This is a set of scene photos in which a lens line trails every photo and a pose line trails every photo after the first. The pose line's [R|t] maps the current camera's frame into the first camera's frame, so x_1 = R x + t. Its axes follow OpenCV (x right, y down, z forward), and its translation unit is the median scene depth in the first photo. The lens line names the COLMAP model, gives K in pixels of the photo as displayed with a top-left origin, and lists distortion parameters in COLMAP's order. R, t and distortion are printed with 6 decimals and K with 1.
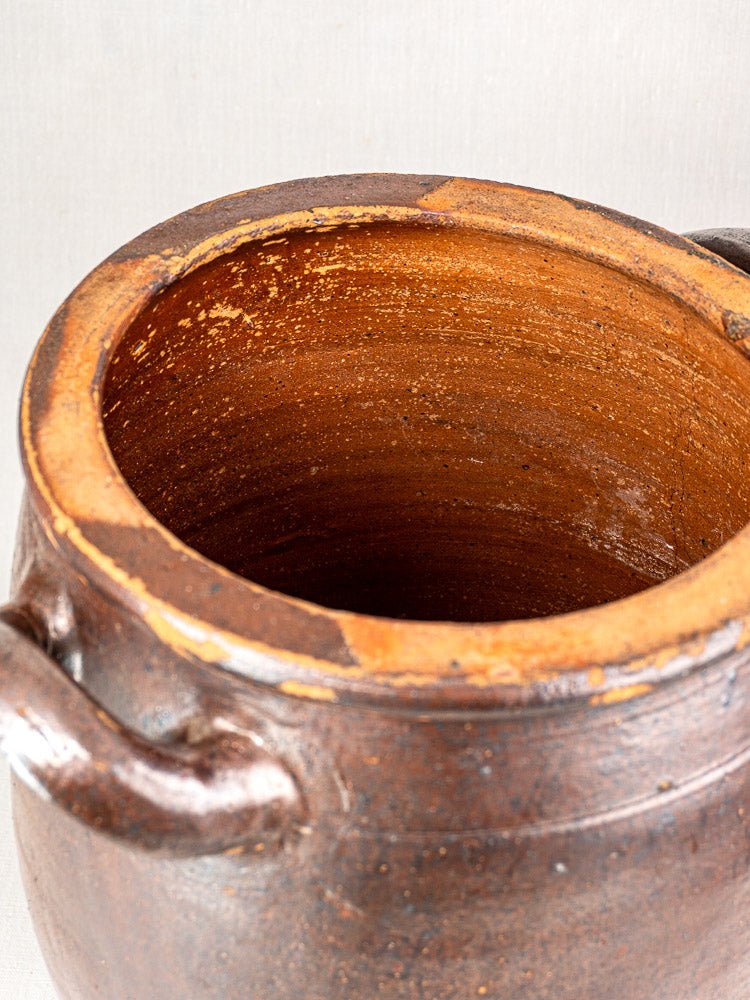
lens RADIAL K [[1476.9, 0, 403.3], [0, 1476.9, 446.1], [0, 0, 1]] dist [0.011677, 0.020107]
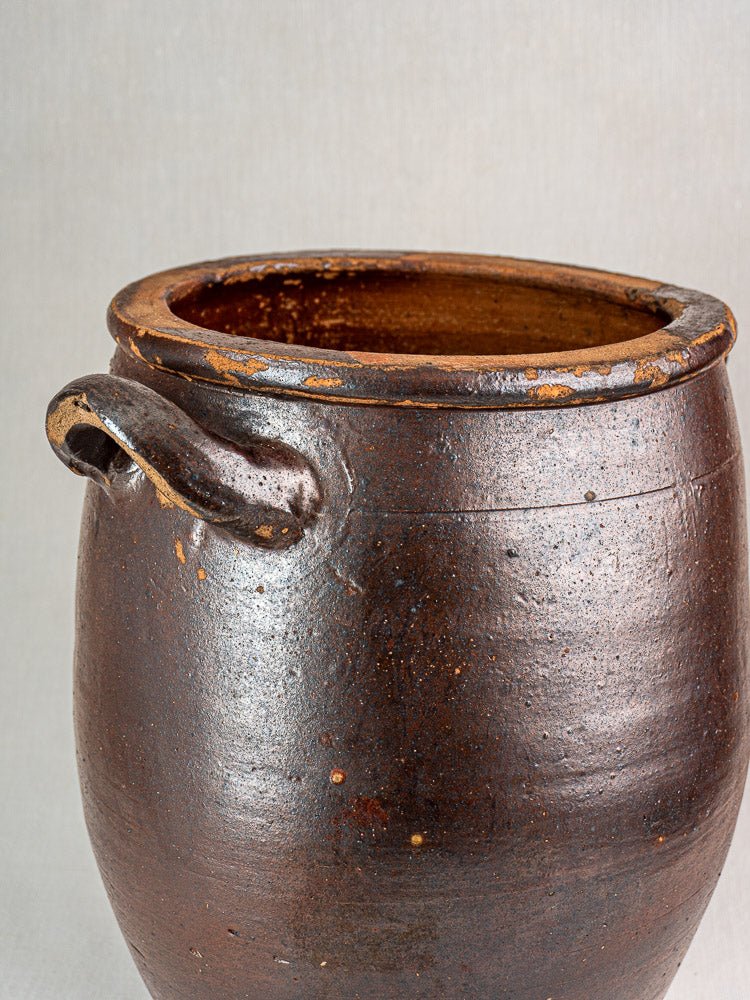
lens RADIAL K [[1476.9, 0, 403.3], [0, 1476.9, 446.1], [0, 0, 1]] dist [0.011677, 0.020107]
pose [[0.999823, -0.014570, 0.011882, -0.004606], [0.018029, 0.922279, -0.386105, 0.501949], [-0.005332, 0.386251, 0.922378, -0.173740]]
